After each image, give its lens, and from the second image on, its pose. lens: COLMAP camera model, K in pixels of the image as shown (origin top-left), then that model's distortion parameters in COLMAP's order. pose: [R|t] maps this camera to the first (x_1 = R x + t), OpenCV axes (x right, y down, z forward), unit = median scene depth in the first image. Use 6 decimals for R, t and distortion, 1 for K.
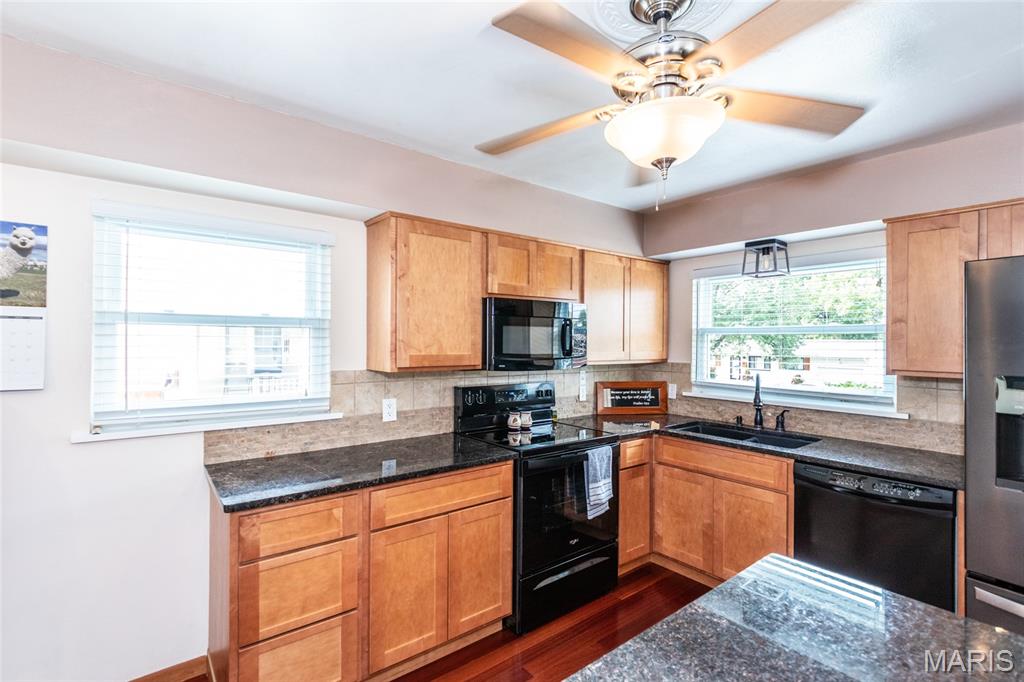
lens RADIAL K [[485.4, 0, 513.8], [0, 485.4, 338.5], [0, 0, 1]] dist [-0.003535, -0.002777]
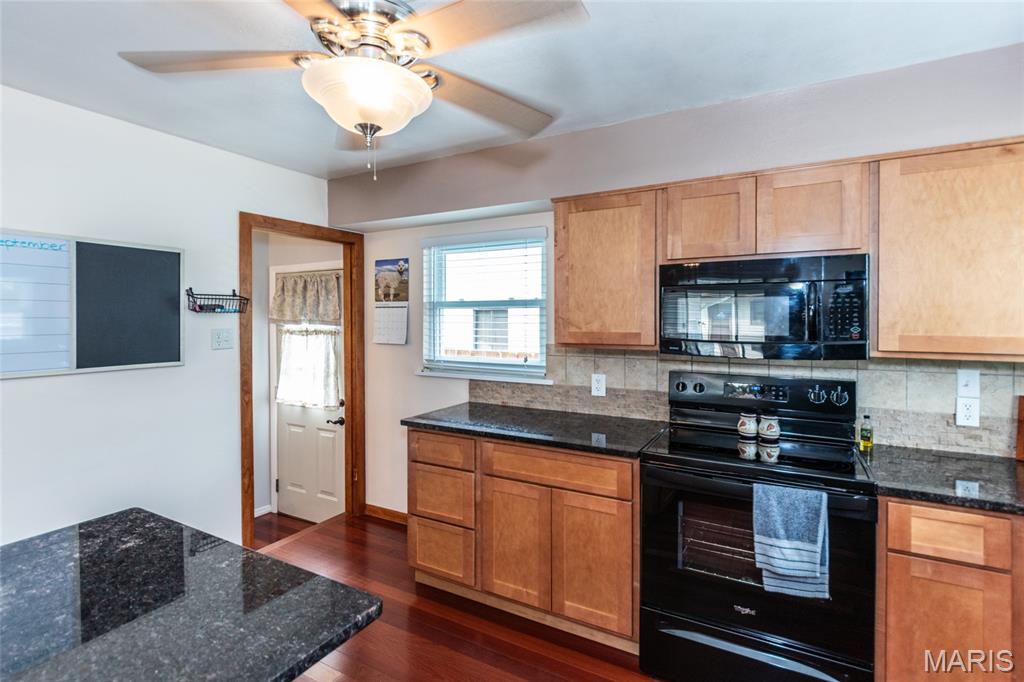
lens RADIAL K [[485.4, 0, 489.8], [0, 485.4, 321.3], [0, 0, 1]] dist [-0.003535, -0.002777]
pose [[0.355112, 0.002606, -0.934820, 0.660596], [0.009967, 0.999929, 0.006573, 0.003315], [0.934771, -0.011651, 0.355061, 0.446124]]
